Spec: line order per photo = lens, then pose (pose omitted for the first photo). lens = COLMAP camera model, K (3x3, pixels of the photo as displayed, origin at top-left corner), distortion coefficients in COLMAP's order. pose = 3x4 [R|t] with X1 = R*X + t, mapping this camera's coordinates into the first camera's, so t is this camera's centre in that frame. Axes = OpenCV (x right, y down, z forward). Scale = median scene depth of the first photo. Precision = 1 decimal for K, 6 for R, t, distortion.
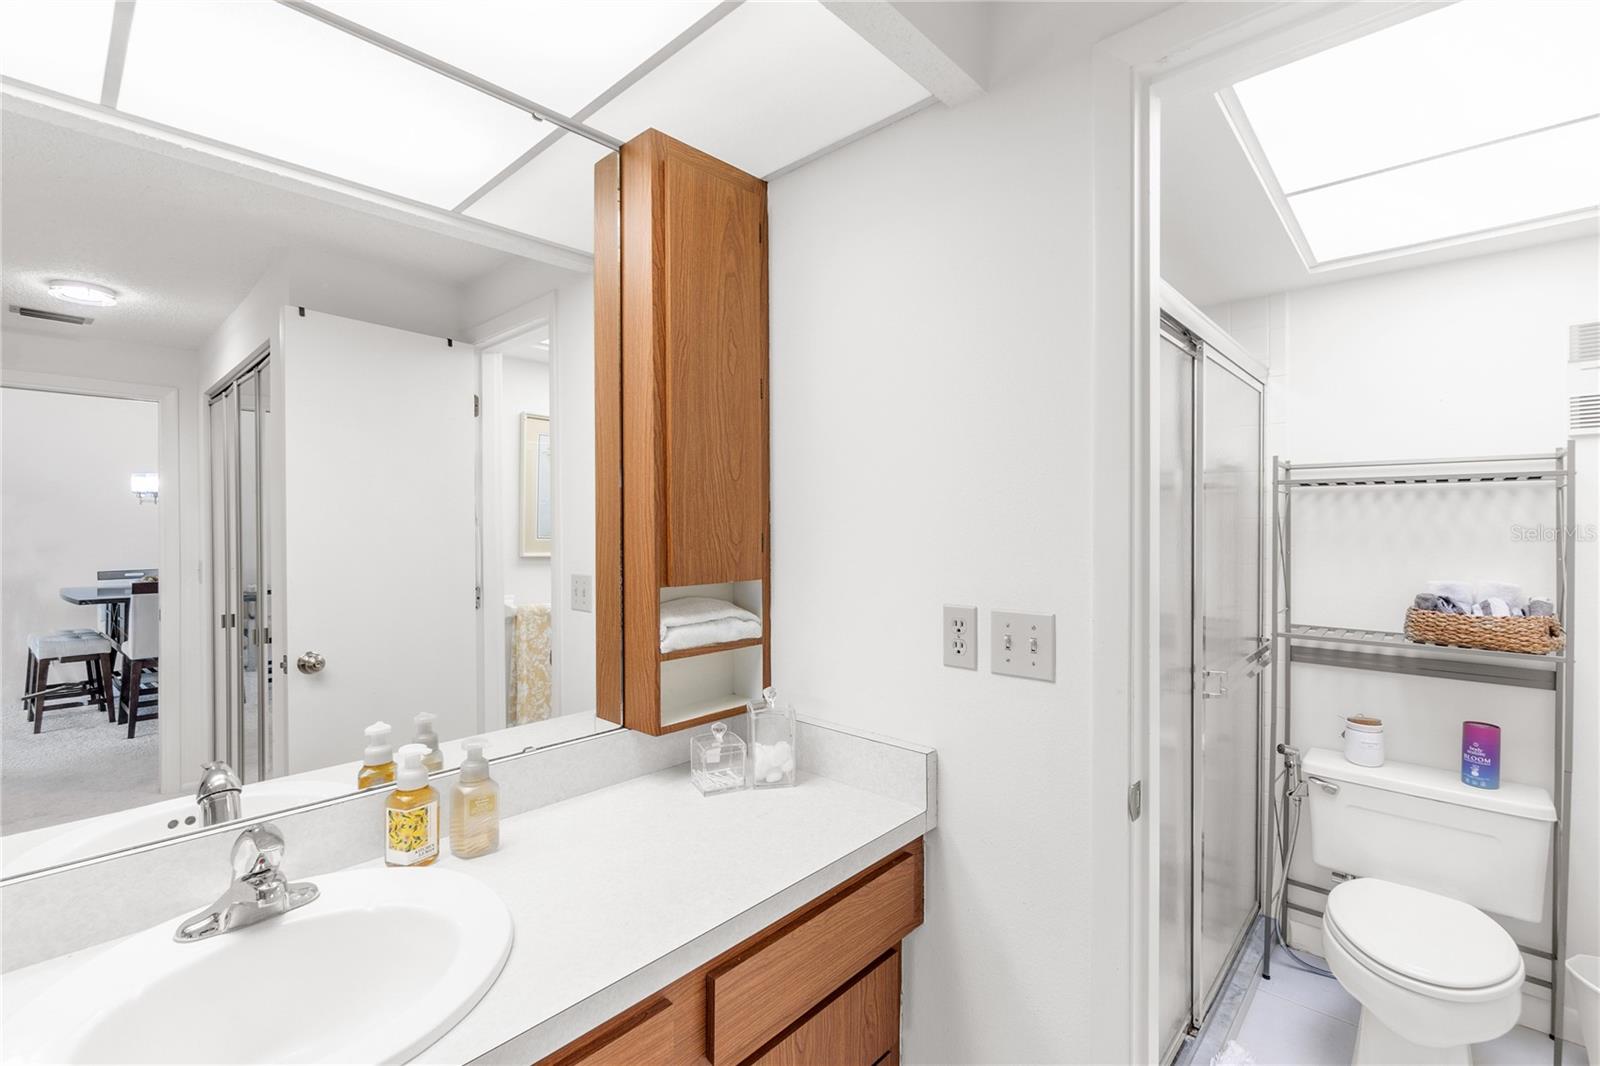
lens RADIAL K [[700.5, 0, 801.6], [0, 700.5, 524.1], [0, 0, 1]] dist [-0.004076, -0.001290]
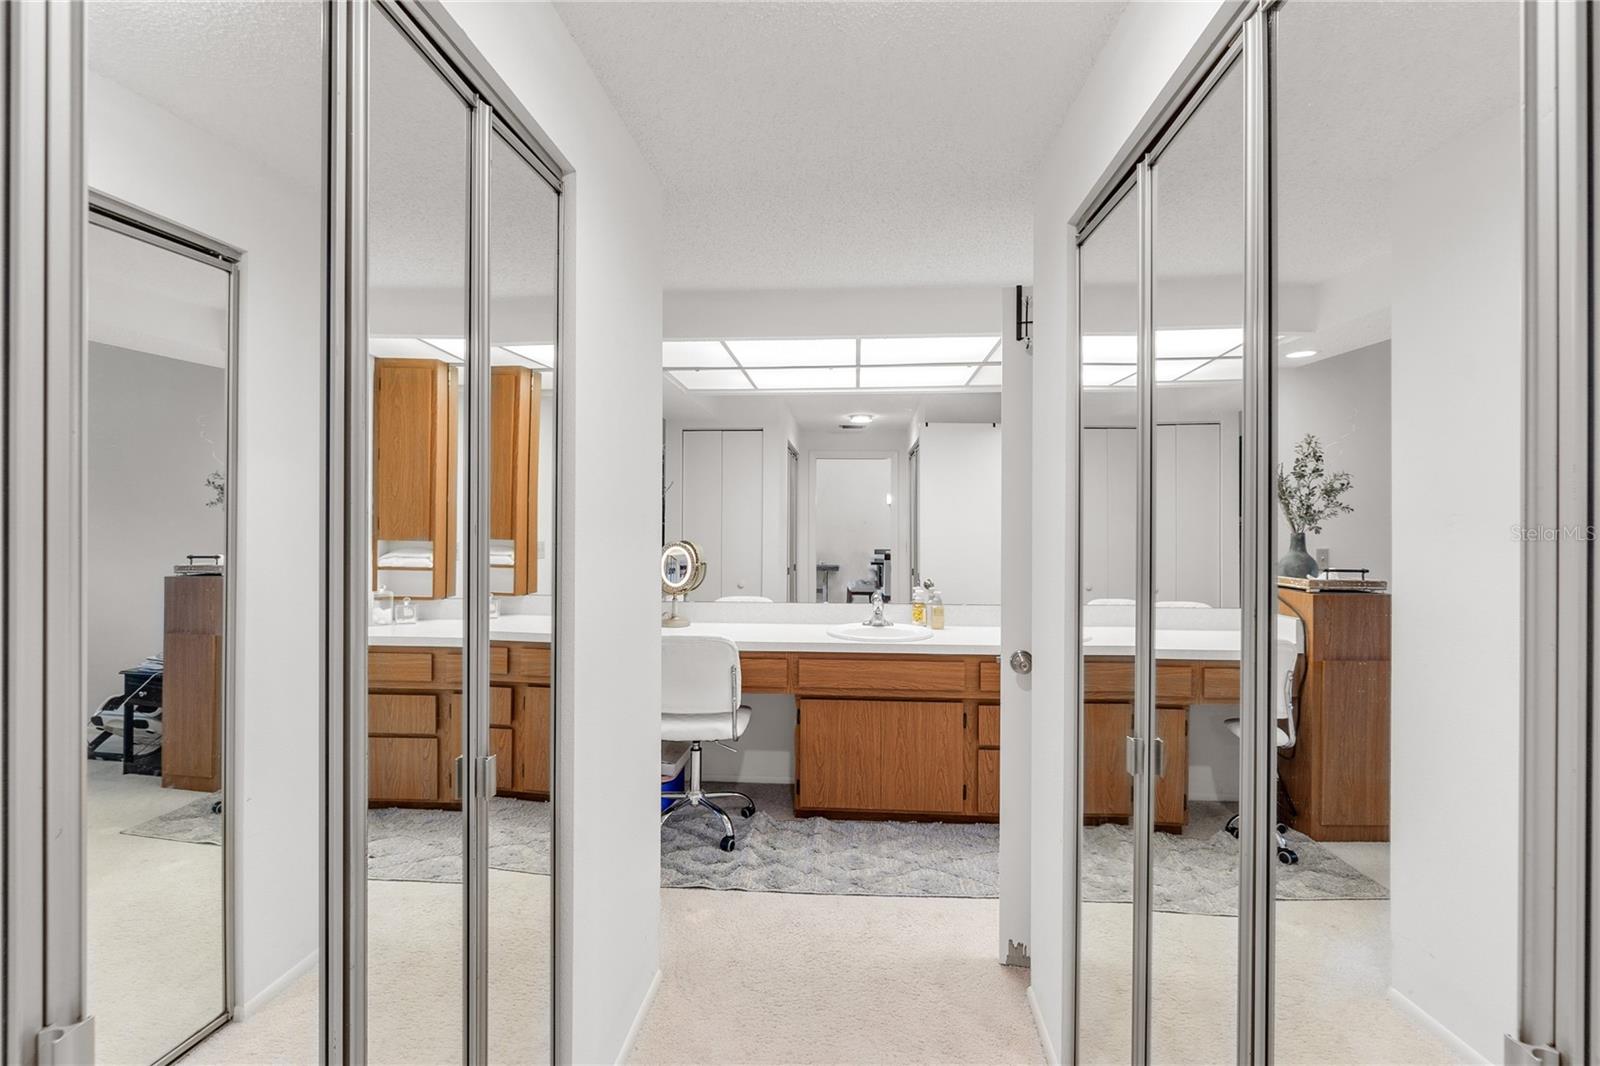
lens RADIAL K [[700.5, 0, 801.6], [0, 700.5, 524.1], [0, 0, 1]] dist [-0.004076, -0.001290]
pose [[0.614319, 0.007223, -0.789025, 2.192594], [-0.008915, 0.999958, 0.002213, 0.025597], [0.789007, 0.005674, 0.614358, -1.860662]]
